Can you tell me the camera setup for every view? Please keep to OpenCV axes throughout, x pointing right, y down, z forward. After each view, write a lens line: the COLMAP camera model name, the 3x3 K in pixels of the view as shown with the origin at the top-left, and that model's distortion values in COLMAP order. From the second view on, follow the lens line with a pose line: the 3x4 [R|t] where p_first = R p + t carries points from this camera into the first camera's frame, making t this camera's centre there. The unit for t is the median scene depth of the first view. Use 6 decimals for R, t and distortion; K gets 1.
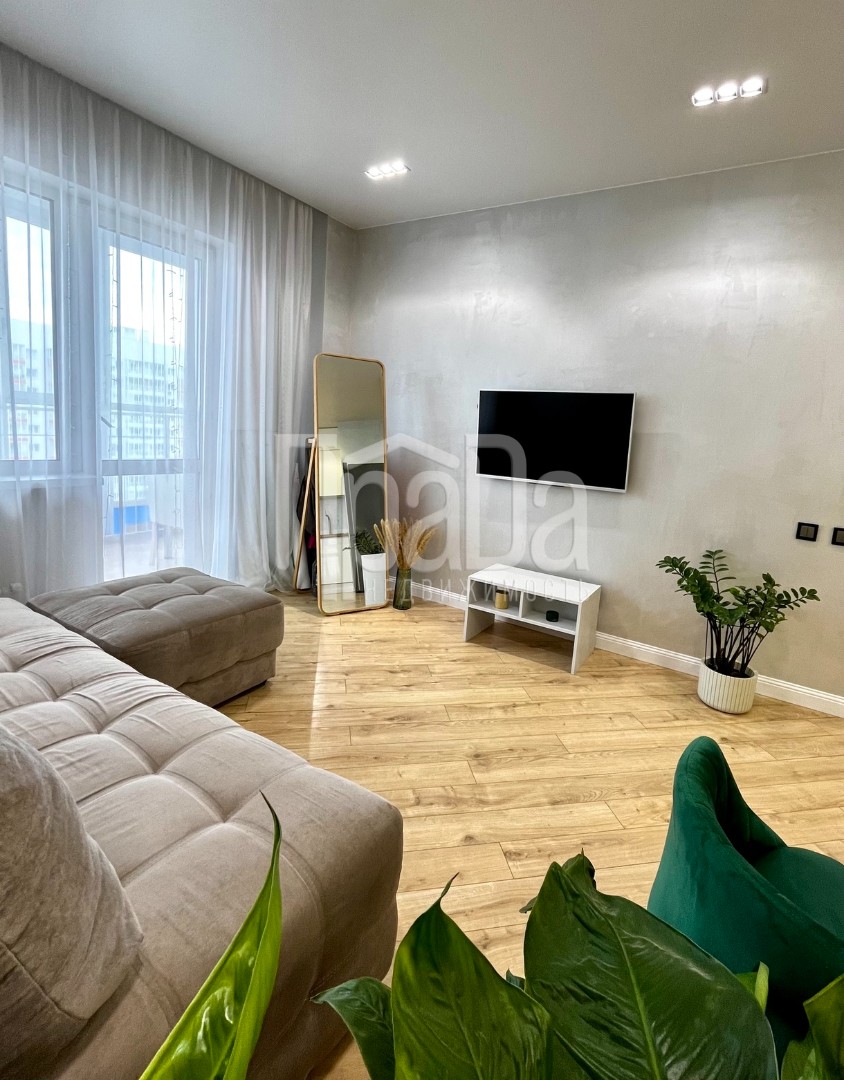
lens RADIAL K [[528.4, 0, 442.1], [0, 528.4, 503.9], [0, 0, 1]] dist [-0.006235, -0.000741]
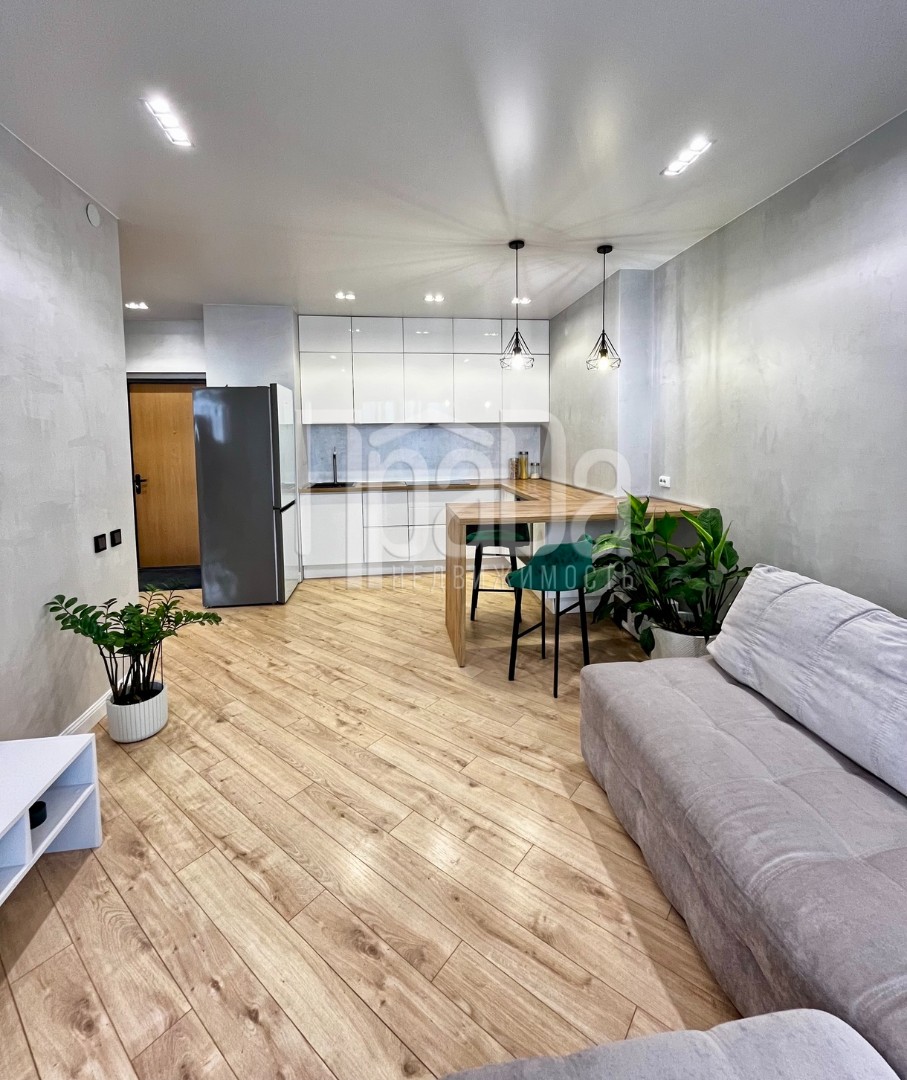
lens RADIAL K [[491.1, 0, 452.1], [0, 491.1, 471.3], [0, 0, 1]] dist [-0.005275, -0.000566]
pose [[-0.633337, -0.121056, 0.764349, -0.491075], [0.080458, 0.972036, 0.220617, -0.252827], [-0.769682, 0.201223, -0.605887, 1.065611]]
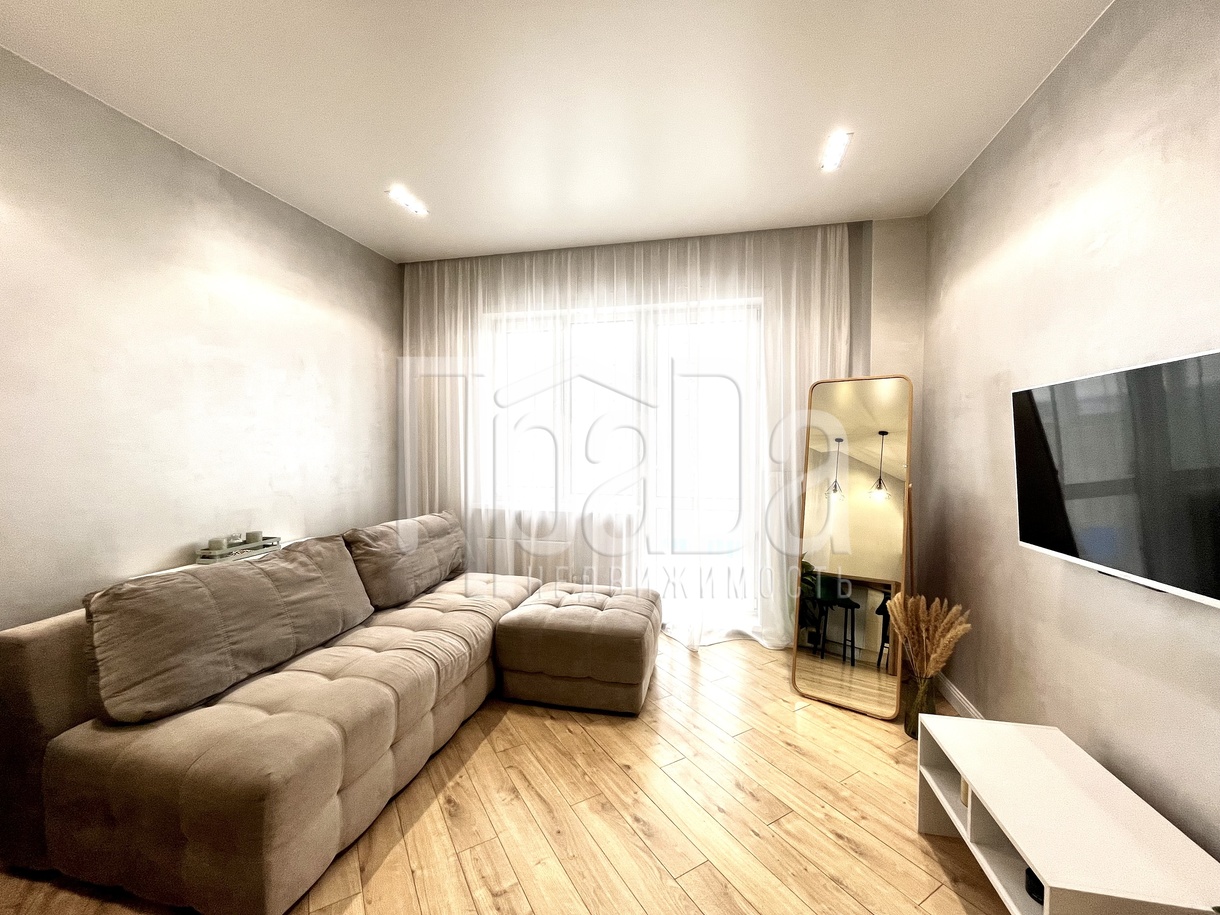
lens RADIAL K [[496.7, 0, 606.9], [0, 496.7, 457.2], [0, 0, 1]] dist [-0.003091, 0.000479]
pose [[0.316185, -0.046011, -0.947581, 0.581382], [-0.119021, 0.989008, -0.087737, -0.064940], [0.941202, 0.140523, 0.307233, 0.587543]]
